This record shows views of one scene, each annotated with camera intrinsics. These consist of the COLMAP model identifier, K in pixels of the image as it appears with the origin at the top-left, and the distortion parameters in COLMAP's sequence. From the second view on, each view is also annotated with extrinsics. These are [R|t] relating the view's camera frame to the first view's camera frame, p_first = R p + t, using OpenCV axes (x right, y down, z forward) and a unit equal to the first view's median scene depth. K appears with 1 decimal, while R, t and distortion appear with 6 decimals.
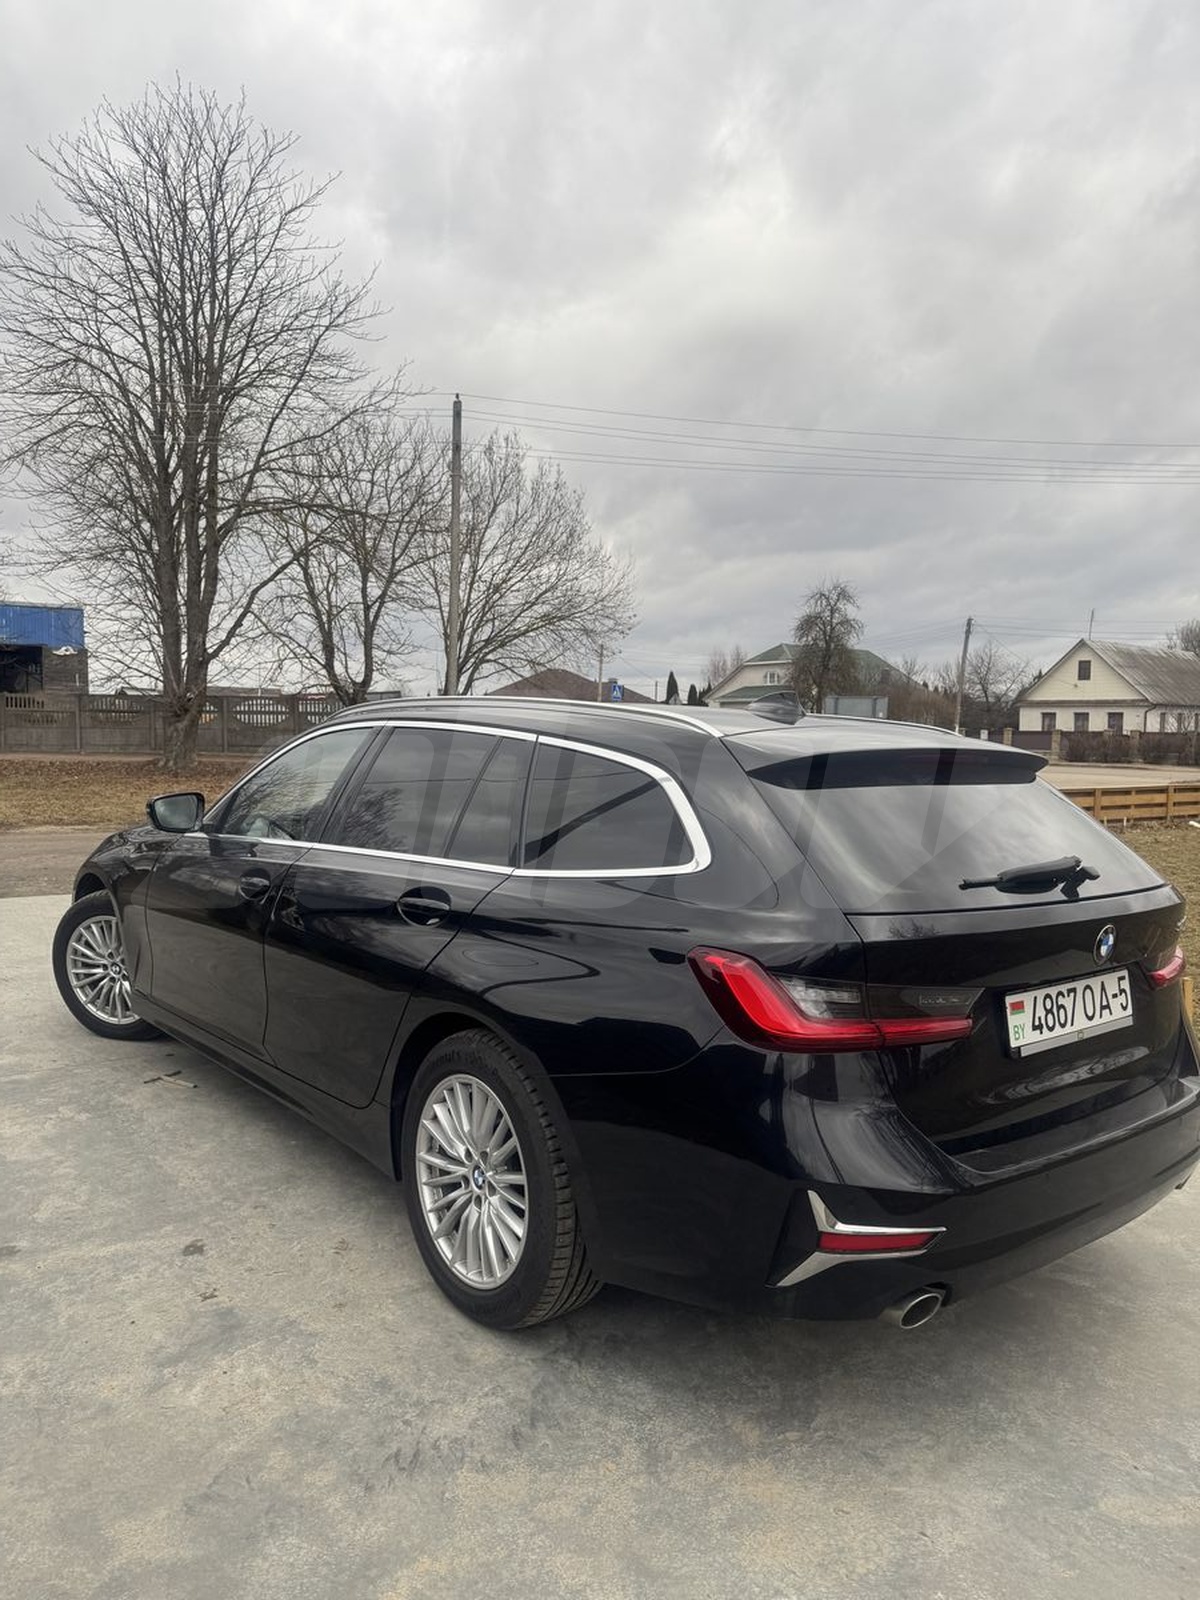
lens RADIAL K [[1150.6, 0, 598.3], [0, 1150.6, 835.4], [0, 0, 1]] dist [0.035795, -0.039919]
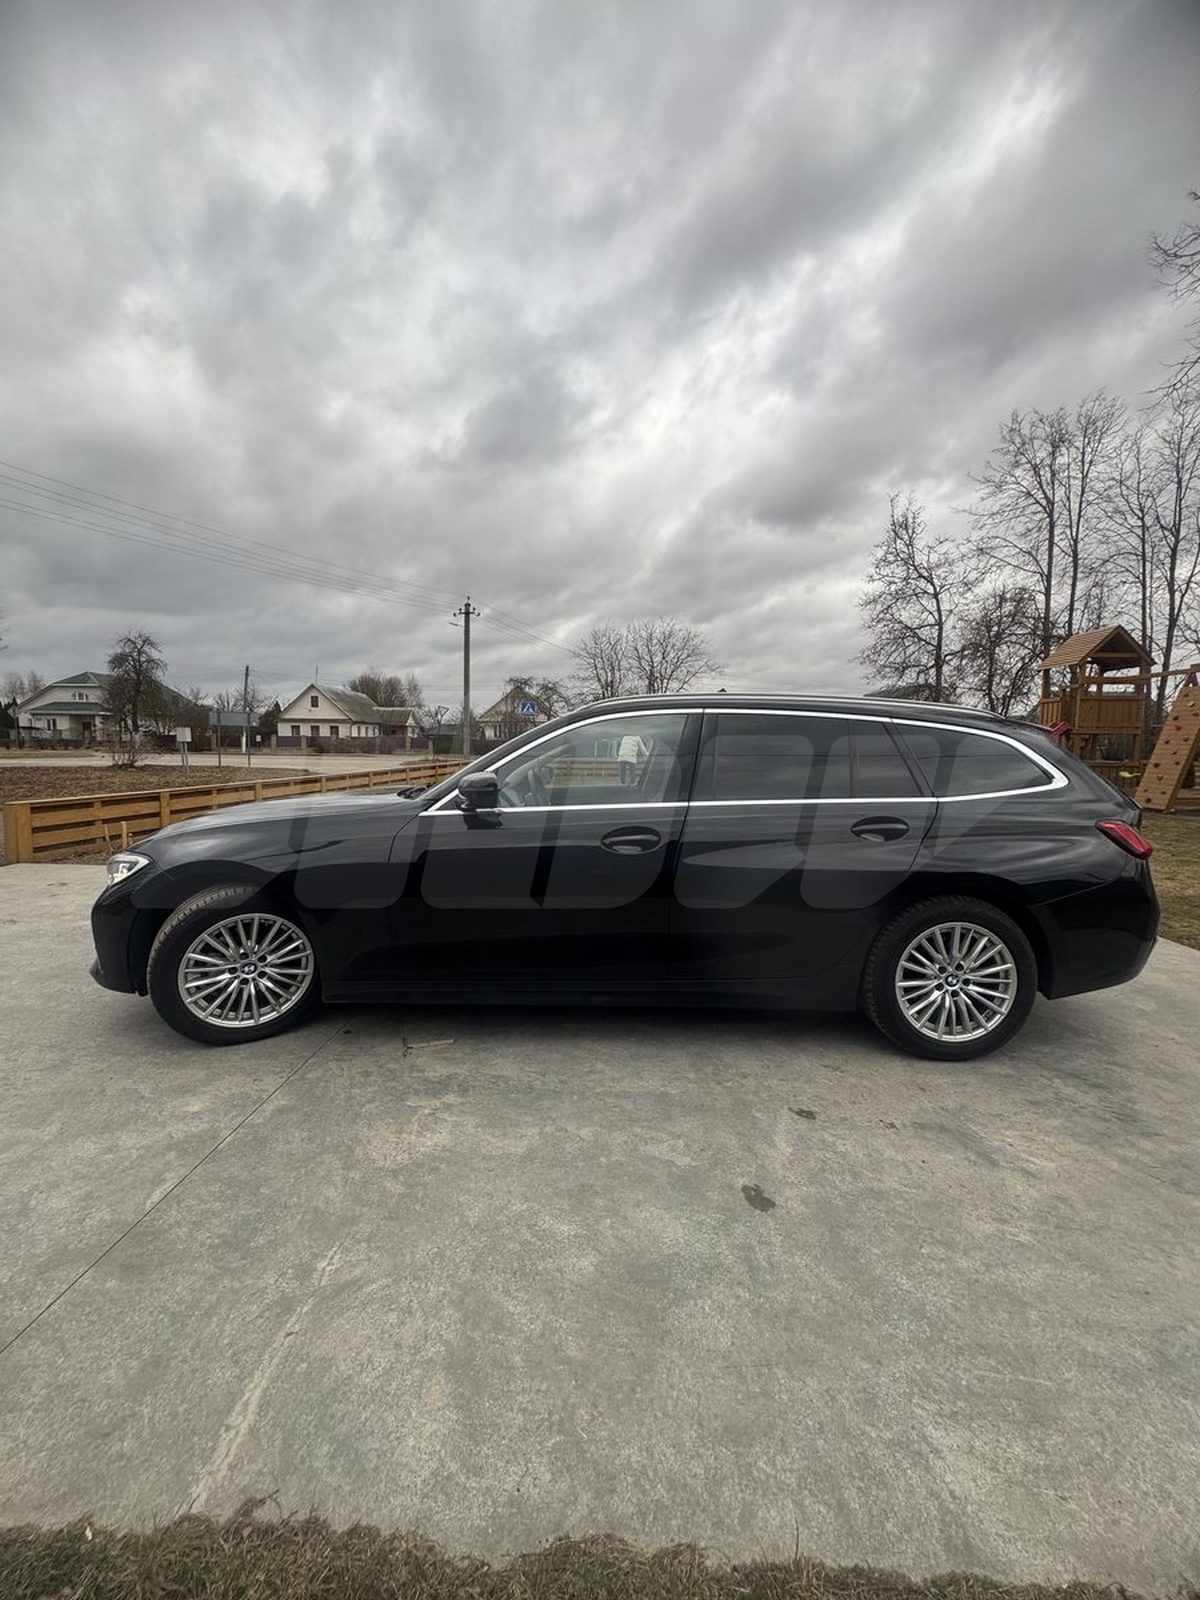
lens RADIAL K [[631.8, 0, 600.0], [0, 631.8, 800.0], [0, 0, 1]] dist [0.000514, -0.000284]
pose [[0.628254, -0.076047, 0.774283, -0.814532], [0.068438, 0.996755, 0.042367, -0.033347], [-0.774993, 0.026373, 0.631420, 0.574591]]
